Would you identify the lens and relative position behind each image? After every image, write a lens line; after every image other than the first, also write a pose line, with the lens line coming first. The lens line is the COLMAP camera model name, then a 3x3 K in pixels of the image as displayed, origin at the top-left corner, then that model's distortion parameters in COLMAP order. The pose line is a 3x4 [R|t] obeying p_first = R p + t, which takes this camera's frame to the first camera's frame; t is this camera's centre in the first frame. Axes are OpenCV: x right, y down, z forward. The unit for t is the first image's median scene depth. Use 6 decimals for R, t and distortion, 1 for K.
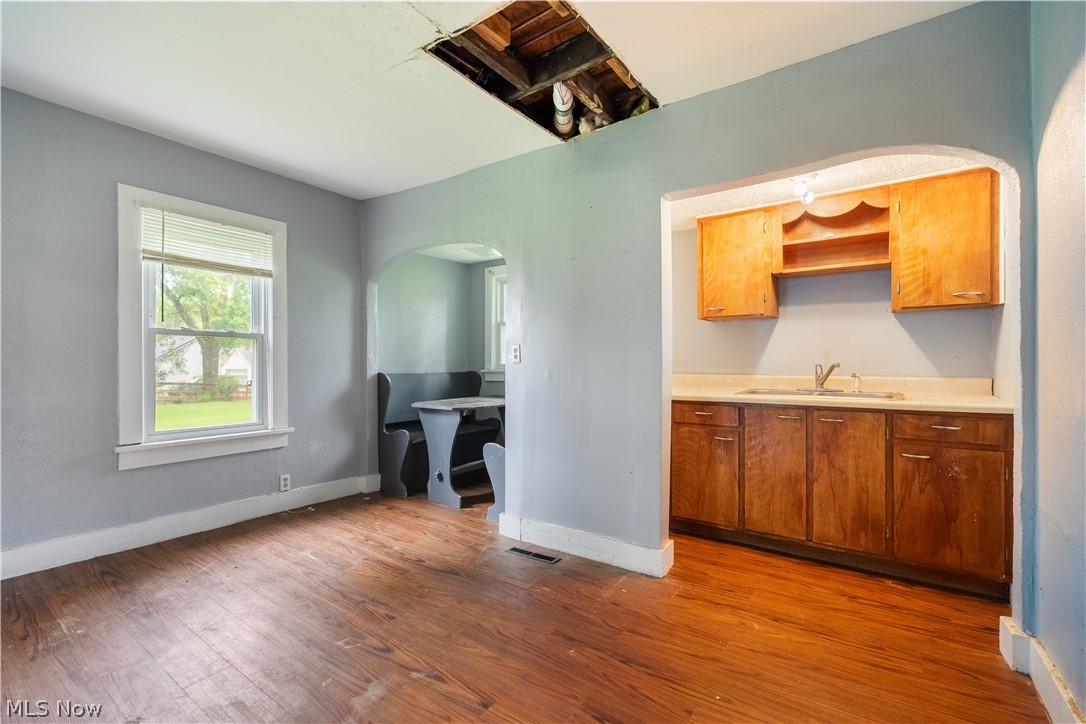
lens RADIAL K [[480.3, 0, 541.2], [0, 480.3, 363.1], [0, 0, 1]] dist [-0.003444, 0.000544]
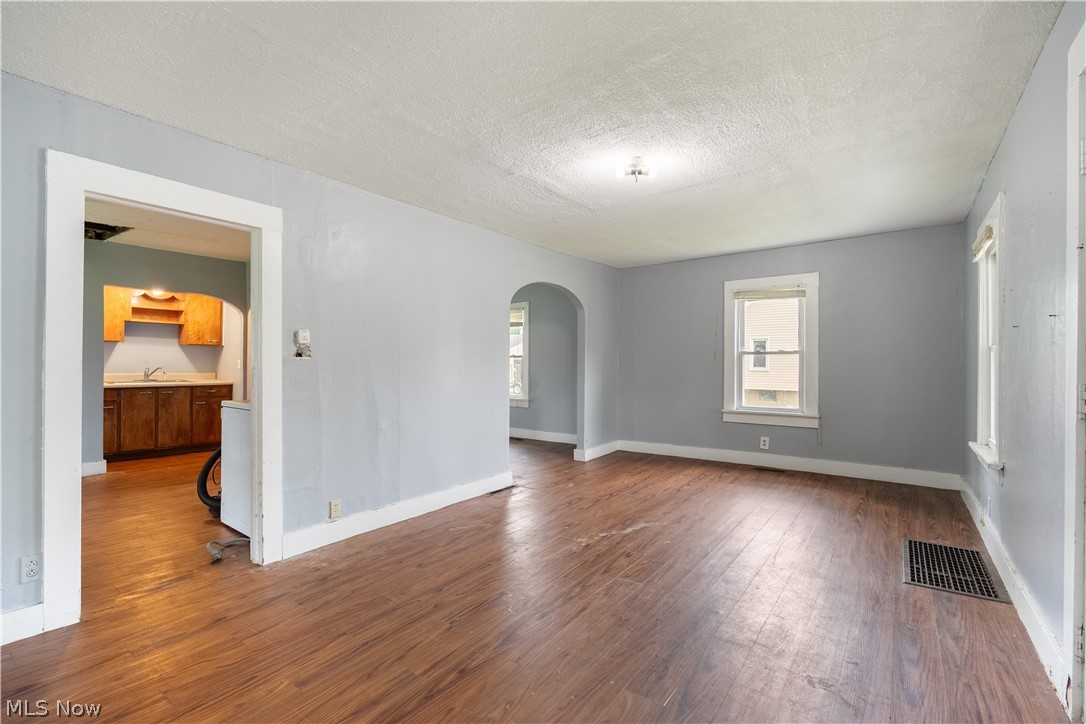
lens RADIAL K [[480.3, 0, 542.0], [0, 480.3, 369.9], [0, 0, 1]] dist [-0.003444, 0.000544]
pose [[0.025967, -0.008219, 0.999629, -1.555233], [-0.013140, 0.999877, 0.008562, -0.029573], [-0.999576, -0.013357, 0.025855, -0.806922]]
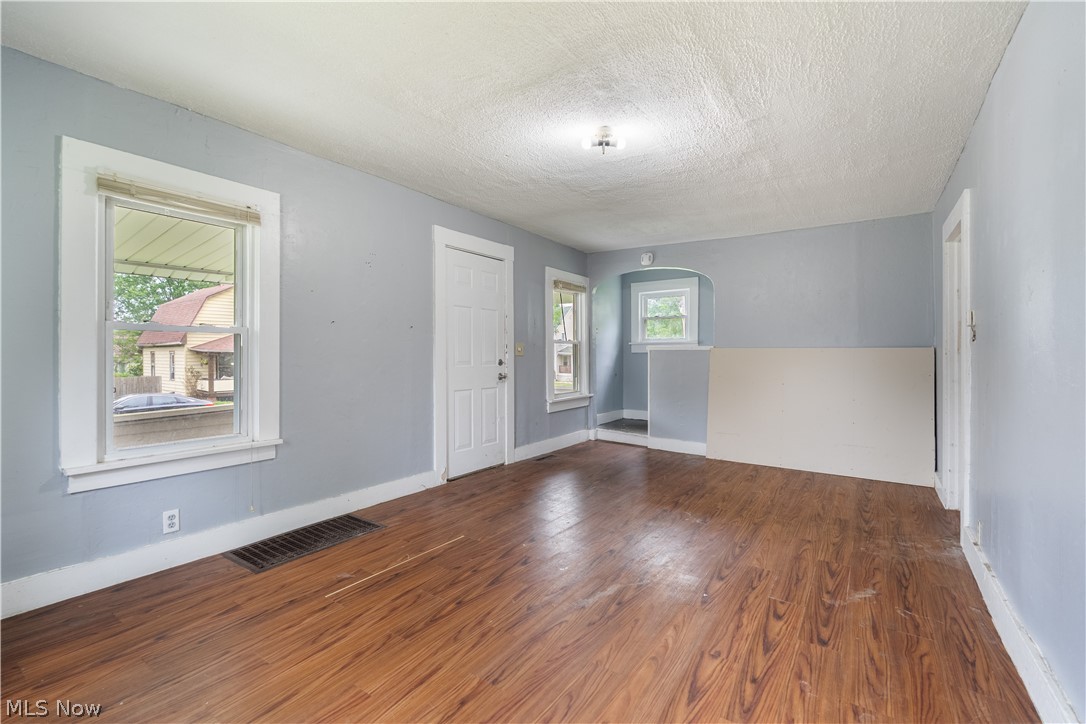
lens RADIAL K [[480.3, 0, 539.8], [0, 480.3, 362.5], [0, 0, 1]] dist [-0.003444, 0.000544]
pose [[0.008242, 0.019761, -0.999771, 0.527561], [0.010846, 0.999744, 0.019850, -0.030749], [0.999907, -0.011008, 0.008026, -1.135186]]
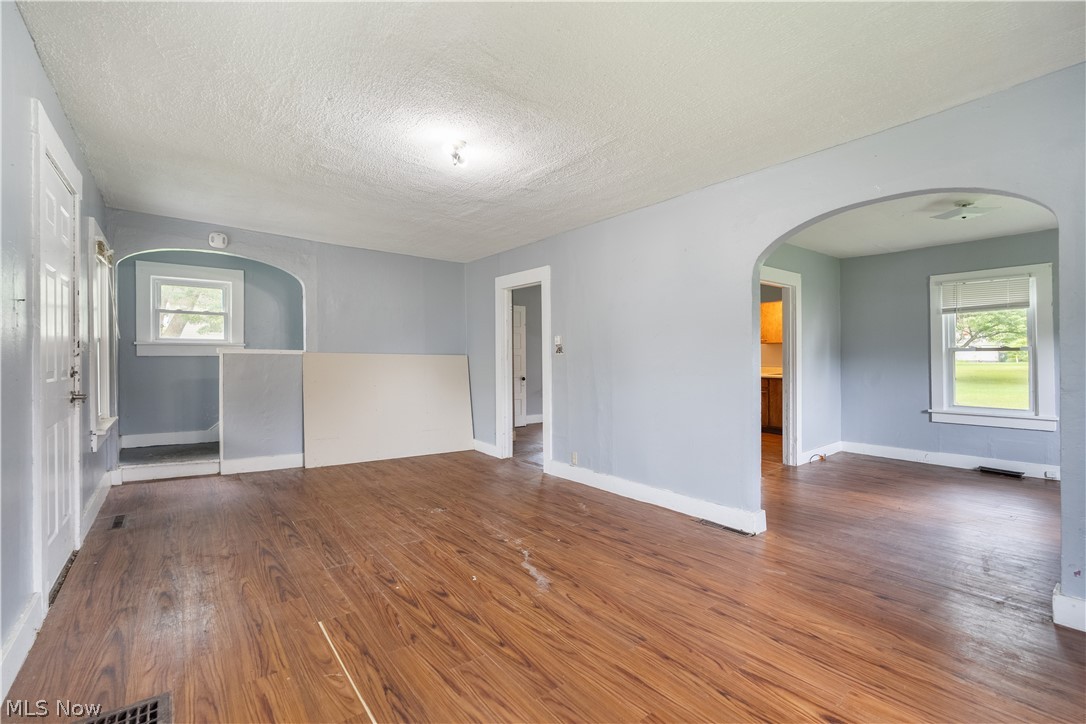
lens RADIAL K [[480.3, 0, 539.7], [0, 480.3, 358.4], [0, 0, 1]] dist [-0.003444, 0.000544]
pose [[0.954064, 0.005479, -0.299552, -0.009432], [-0.003454, 0.999967, 0.007290, -0.035360], [0.299582, -0.005920, 0.954052, -1.915668]]
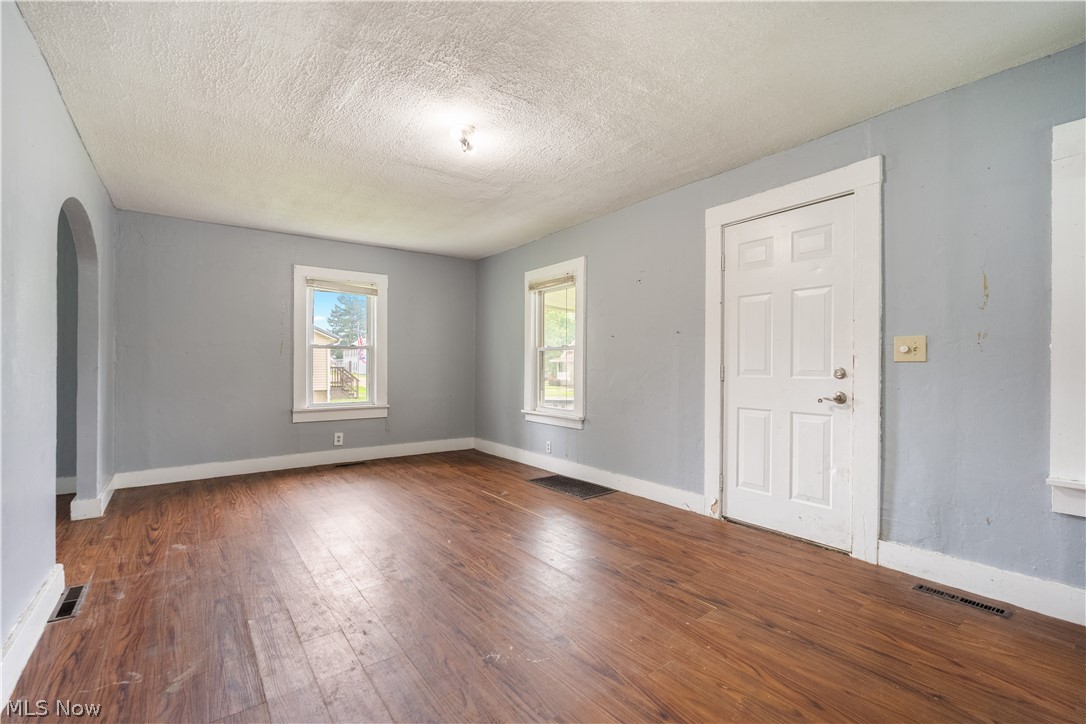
lens RADIAL K [[480.3, 0, 540.3], [0, 480.3, 368.2], [0, 0, 1]] dist [-0.003444, 0.000544]
pose [[-0.947837, -0.001314, 0.318754, -0.942542], [-0.003885, 0.999965, -0.007429, 0.002884], [-0.318733, -0.008280, -0.947808, -0.114934]]
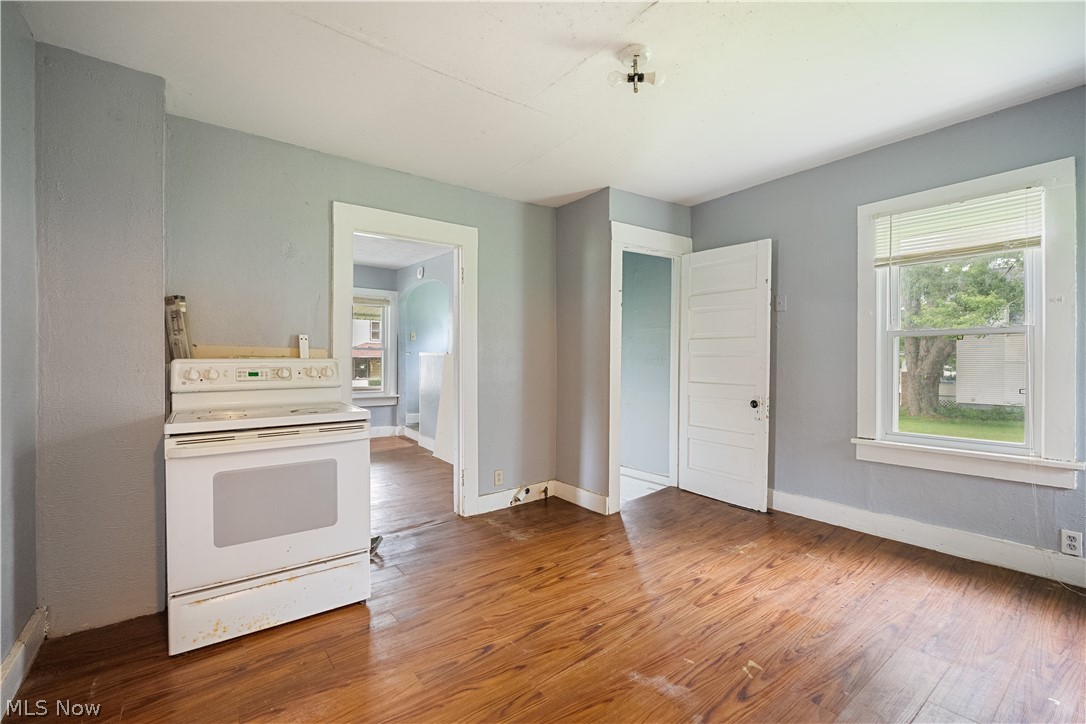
lens RADIAL K [[480.3, 0, 542.2], [0, 480.3, 364.1], [0, 0, 1]] dist [-0.003444, 0.000544]
pose [[-0.306647, 0.004931, -0.951811, 0.418728], [-0.000146, 0.999986, 0.005227, -0.007142], [0.951823, 0.001742, -0.306642, 0.622488]]
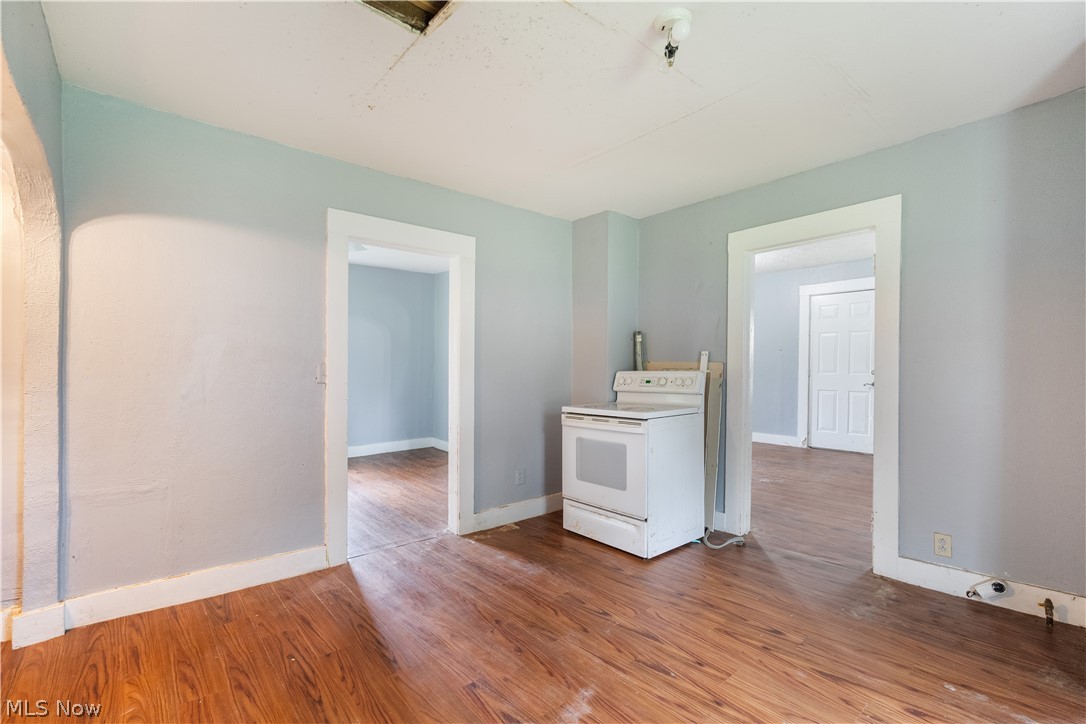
lens RADIAL K [[480.3, 0, 537.9], [0, 480.3, 366.9], [0, 0, 1]] dist [-0.003444, 0.000544]
pose [[-0.966143, 0.004816, 0.257961, -0.322393], [0.004911, 0.999988, -0.000277, -0.025286], [-0.257959, 0.000999, -0.966155, 1.178750]]
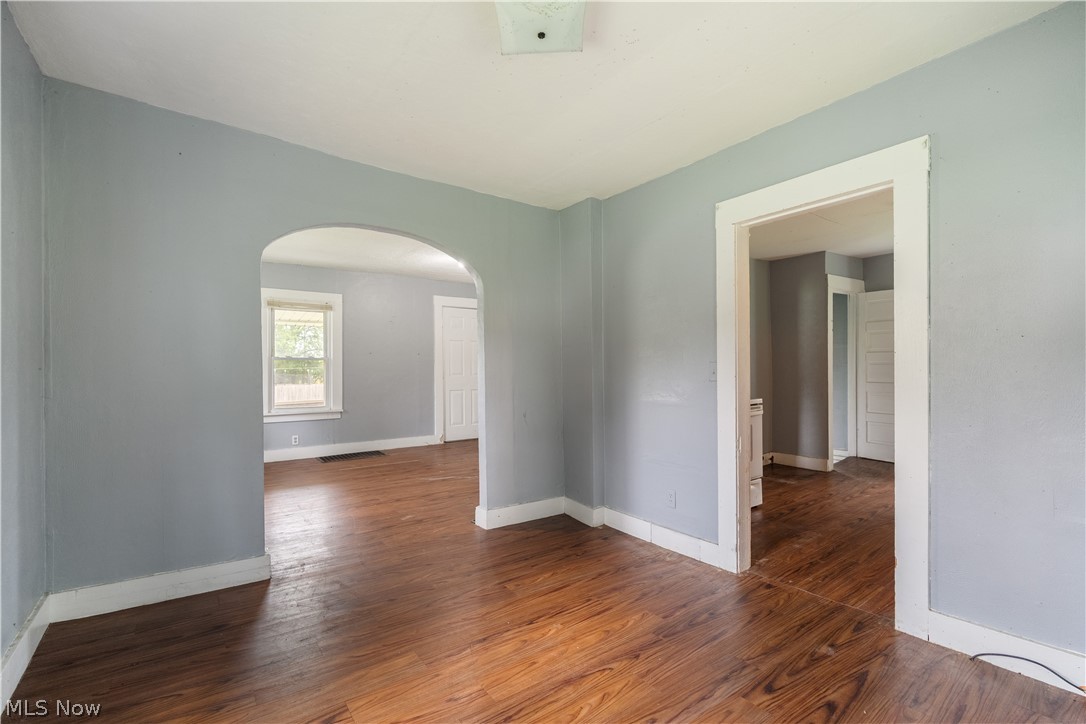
lens RADIAL K [[480.3, 0, 546.5], [0, 480.3, 372.4], [0, 0, 1]] dist [-0.003444, 0.000544]
pose [[-0.315646, 0.011372, -0.948809, 1.313075], [0.013911, 0.999876, 0.007356, -0.022074], [0.948775, -0.010877, -0.315765, -0.062441]]
